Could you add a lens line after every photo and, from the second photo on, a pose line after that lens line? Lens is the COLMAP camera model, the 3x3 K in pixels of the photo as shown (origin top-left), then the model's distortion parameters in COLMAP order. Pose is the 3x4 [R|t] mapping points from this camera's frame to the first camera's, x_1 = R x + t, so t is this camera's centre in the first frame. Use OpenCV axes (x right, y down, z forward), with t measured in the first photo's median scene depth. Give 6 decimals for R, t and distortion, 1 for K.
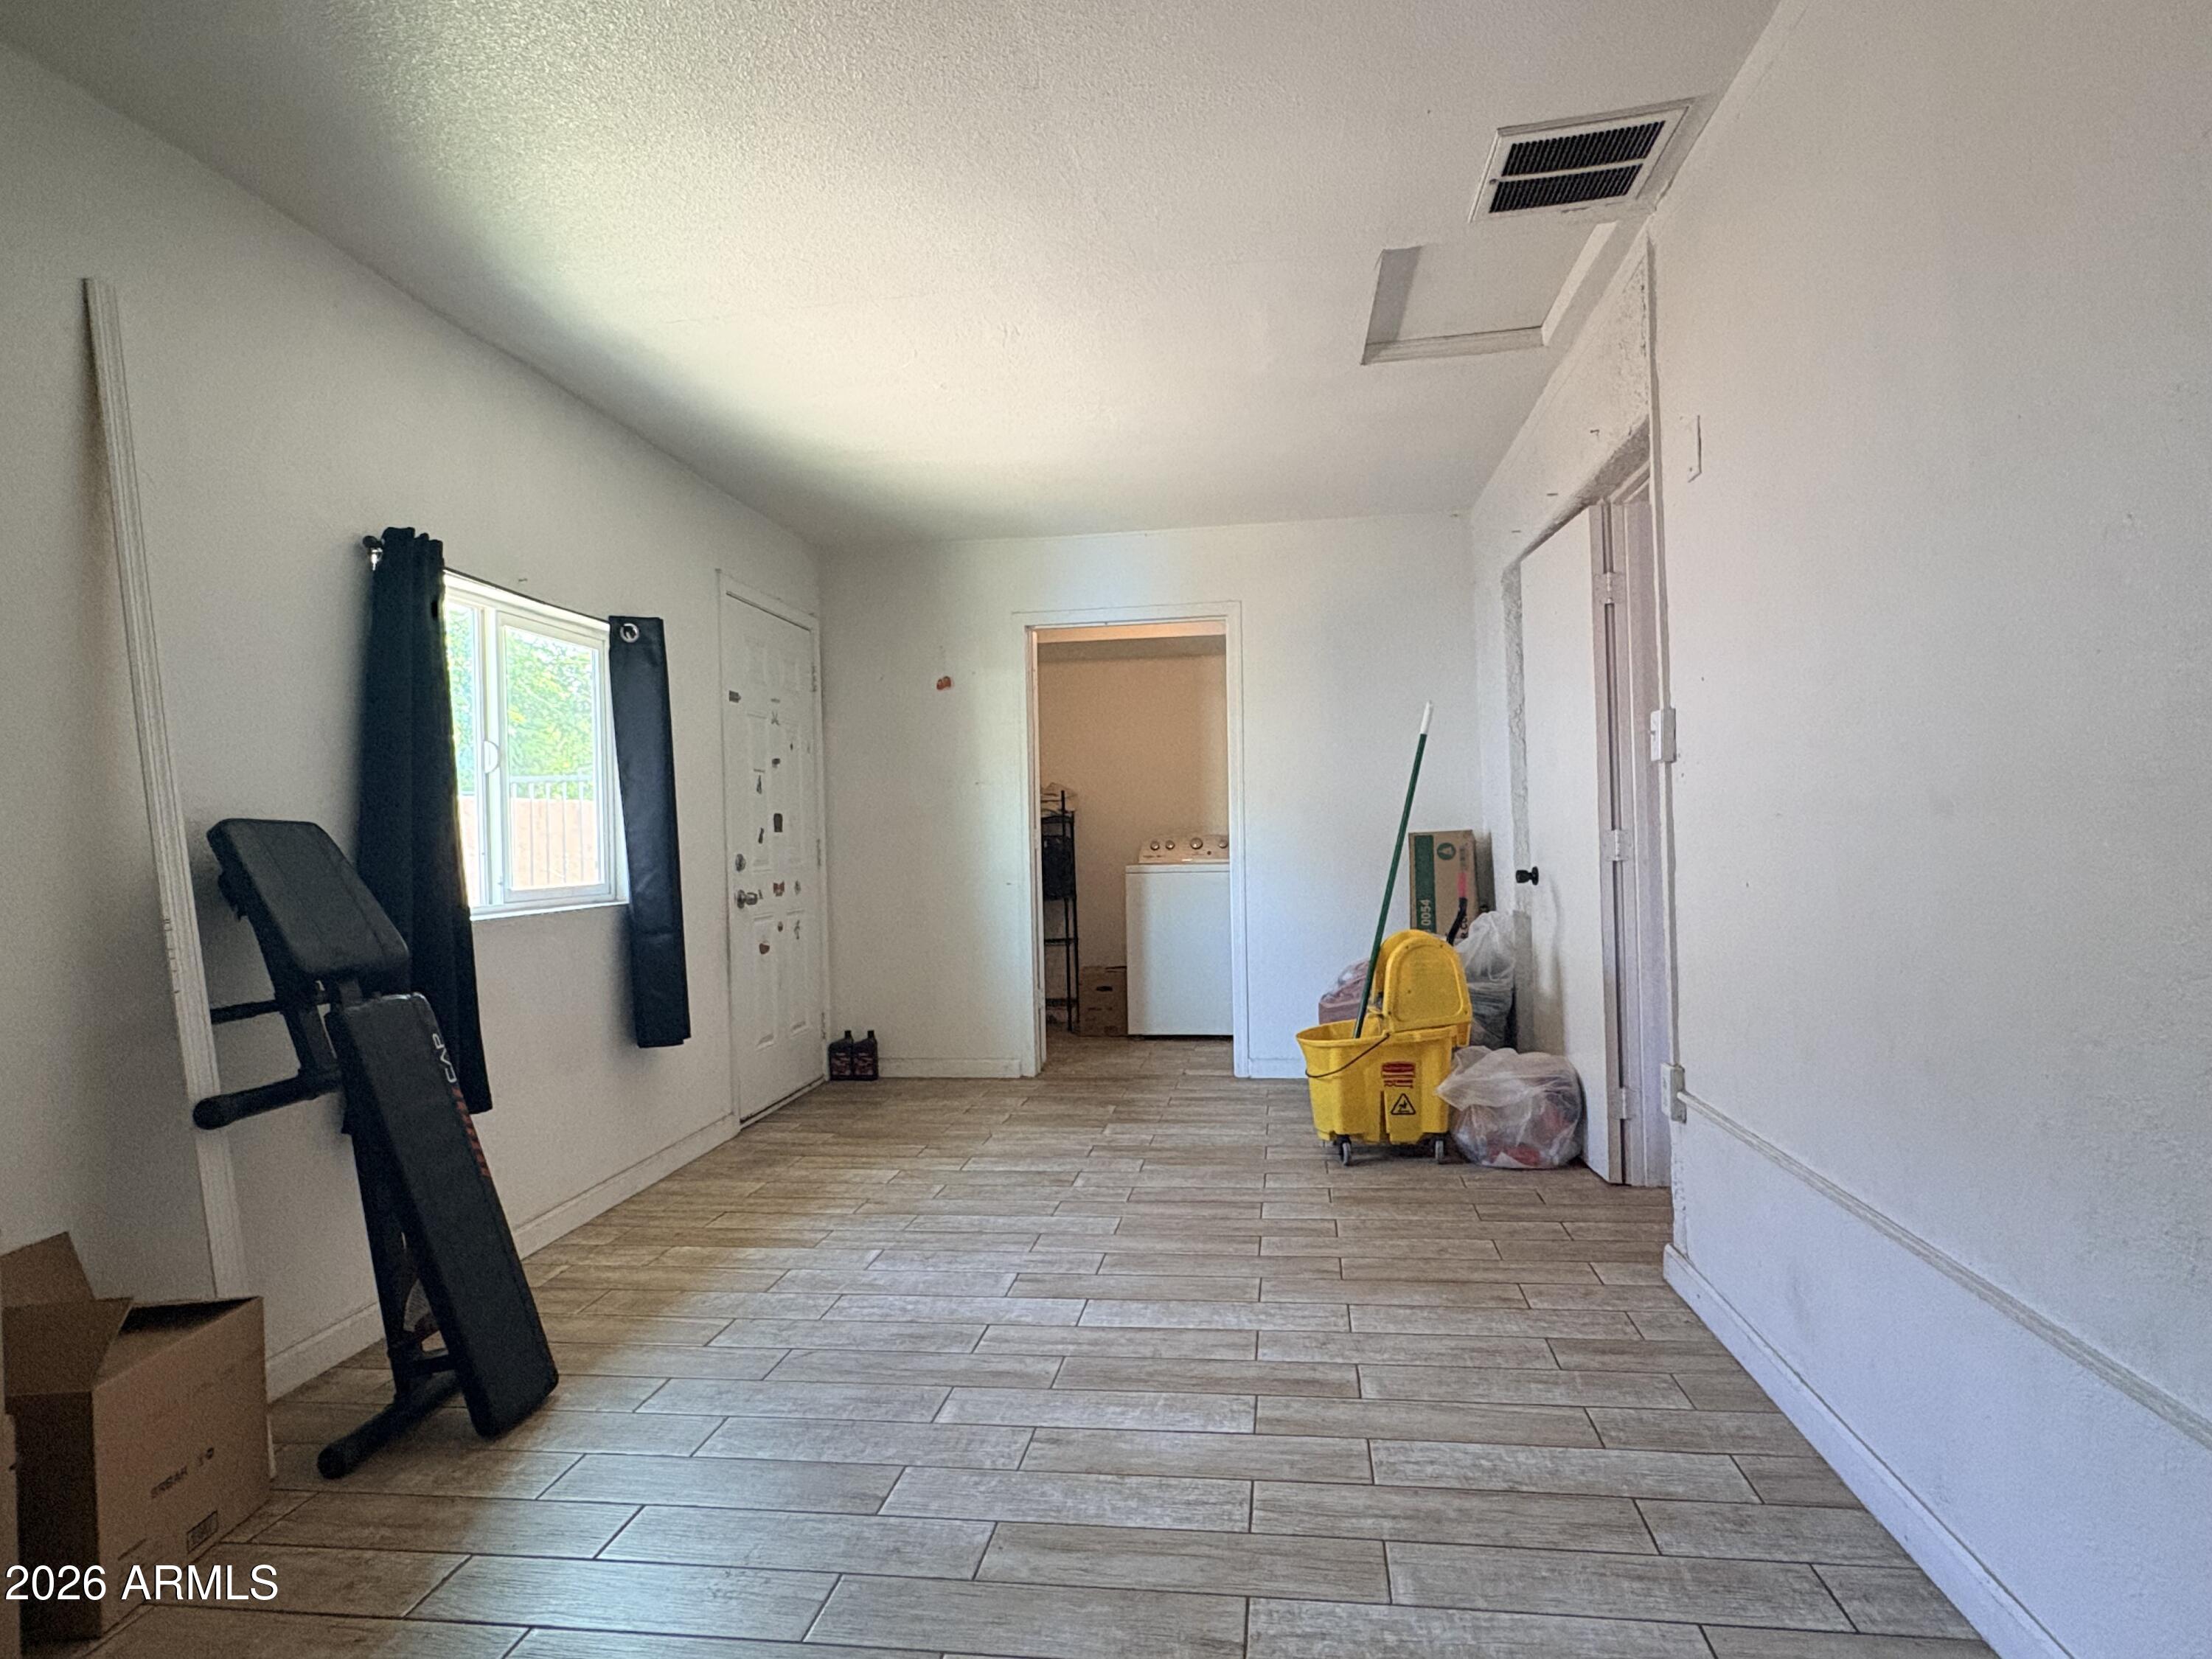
lens RADIAL K [[1232.2, 0, 1101.7], [0, 1232.2, 835.8], [0, 0, 1]] dist [0.003389, 0.001219]
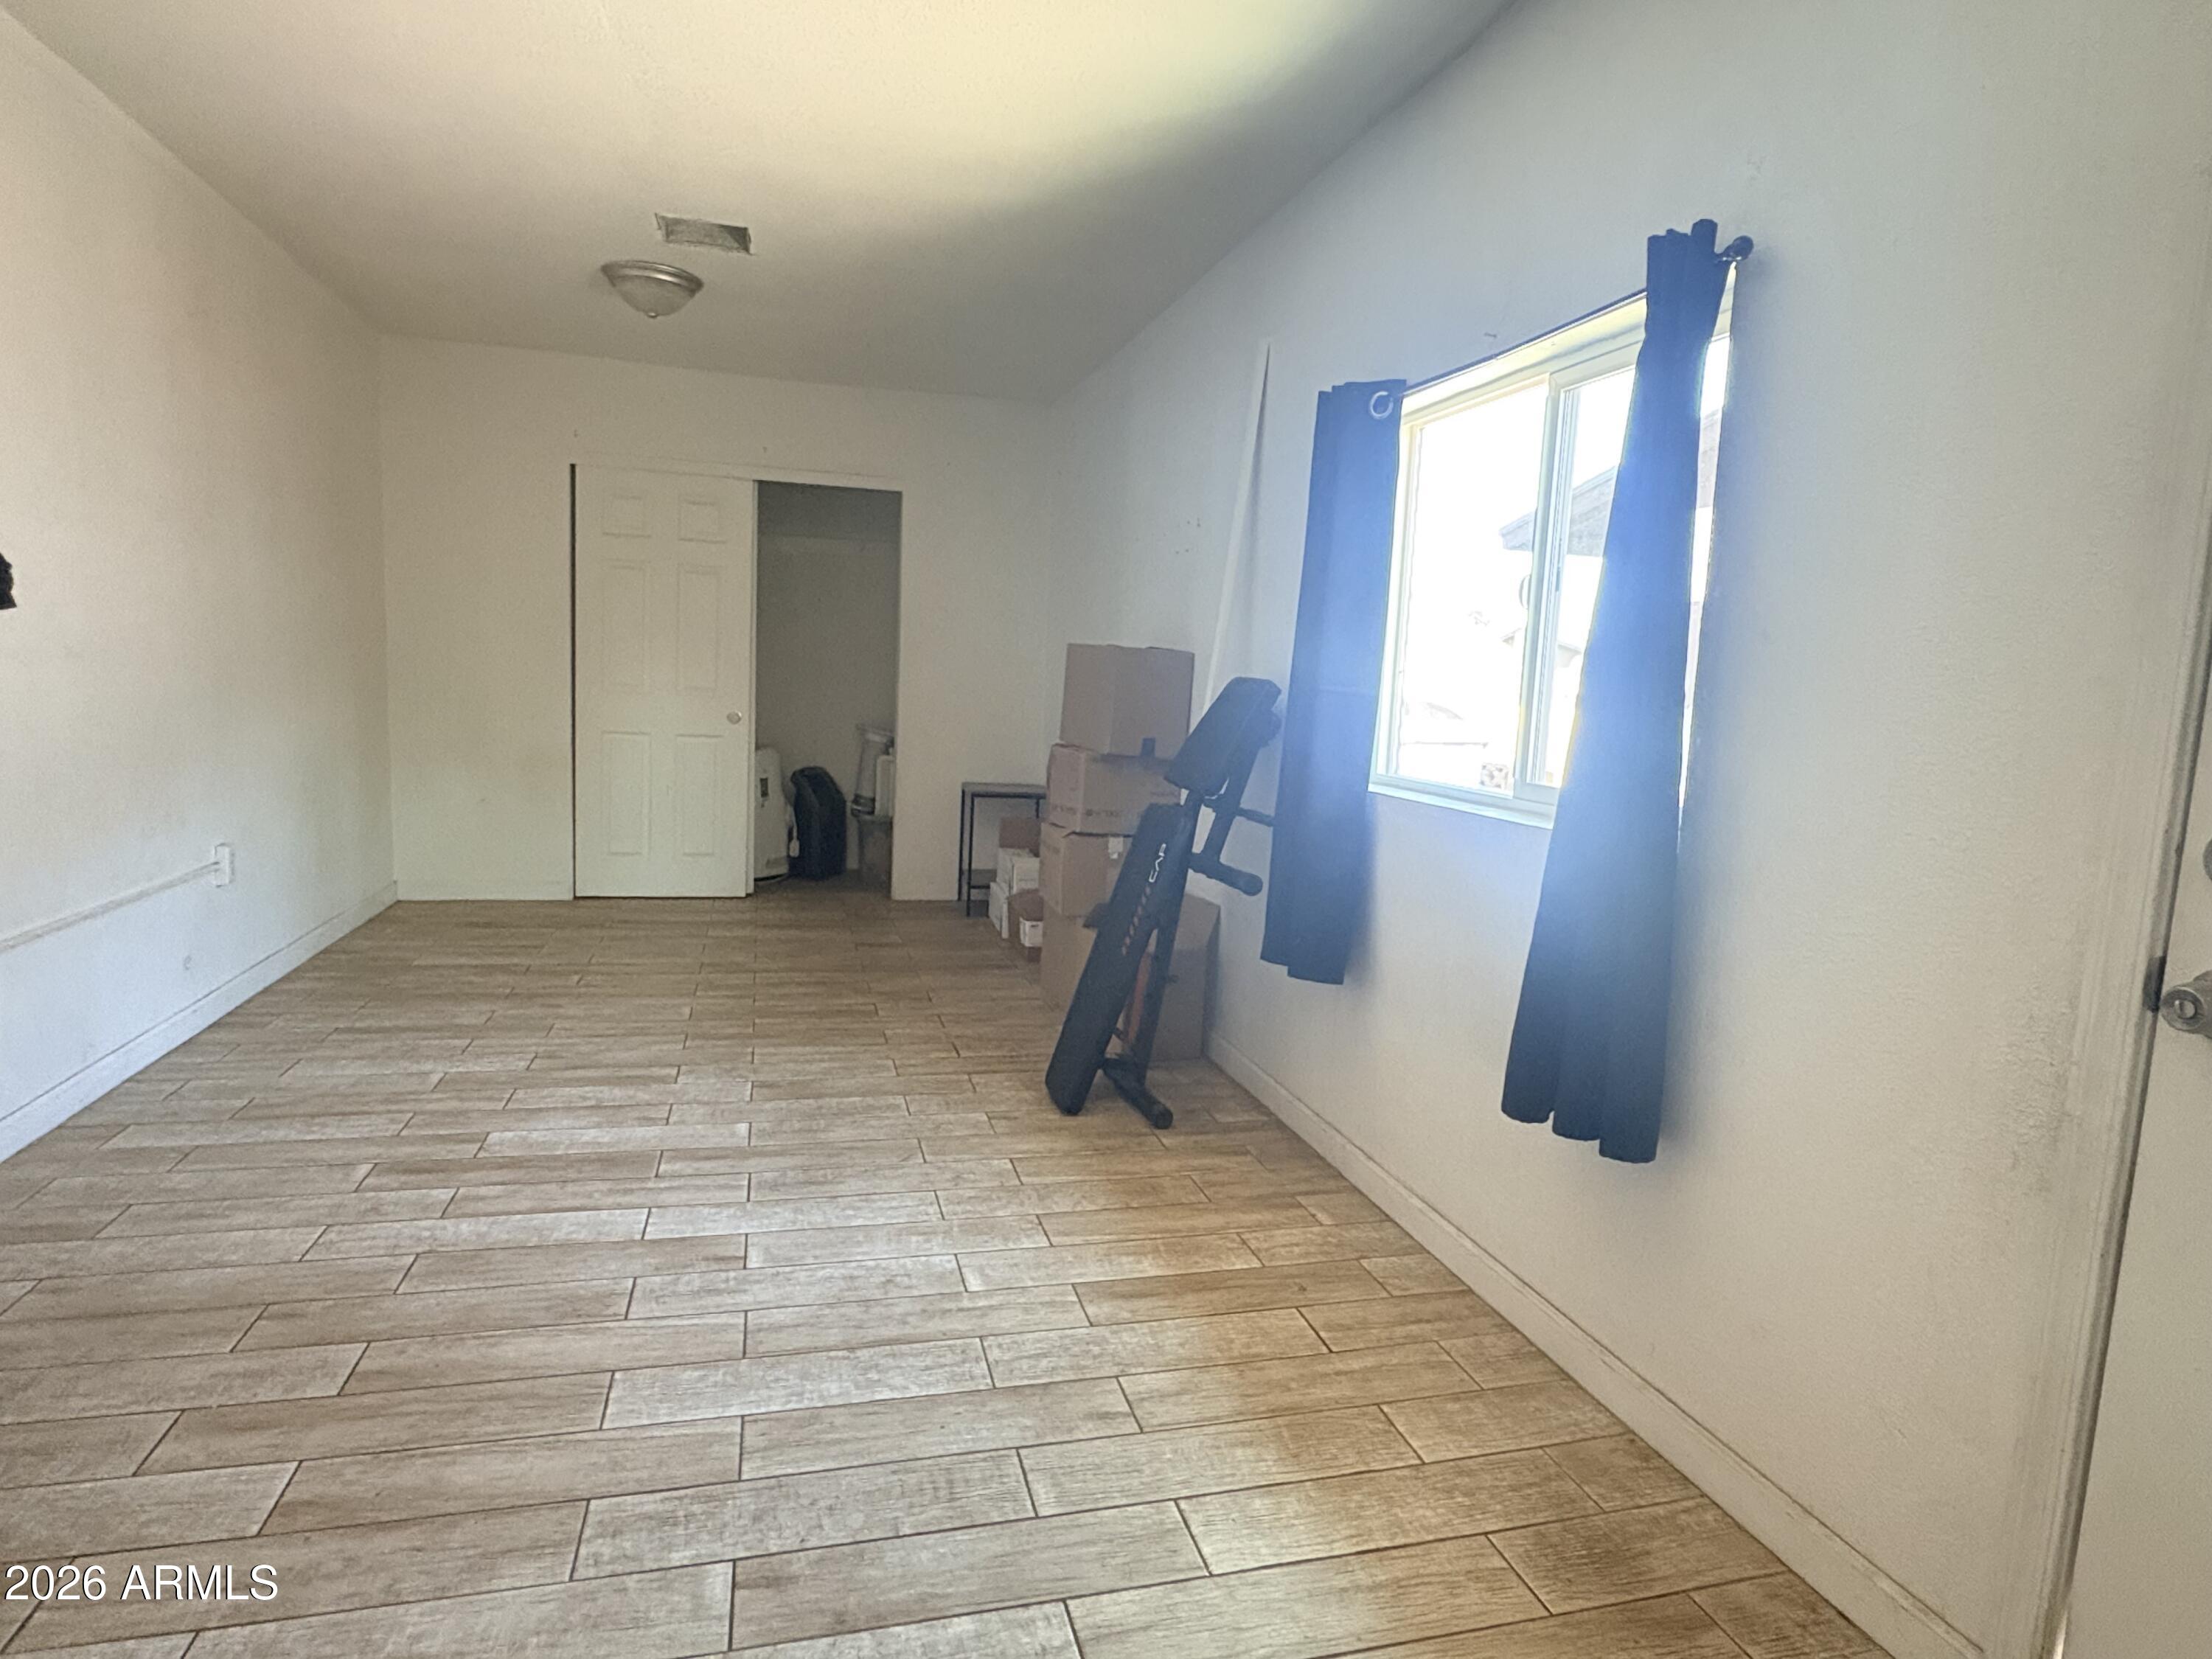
lens RADIAL K [[1232.2, 0, 1104.9], [0, 1232.2, 826.4], [0, 0, 1]] dist [0.003389, 0.001219]
pose [[-0.917744, 0.035463, -0.395585, 0.022951], [-0.018037, 0.991257, 0.130709, -0.023234], [0.396762, 0.127093, -0.909081, 1.919628]]
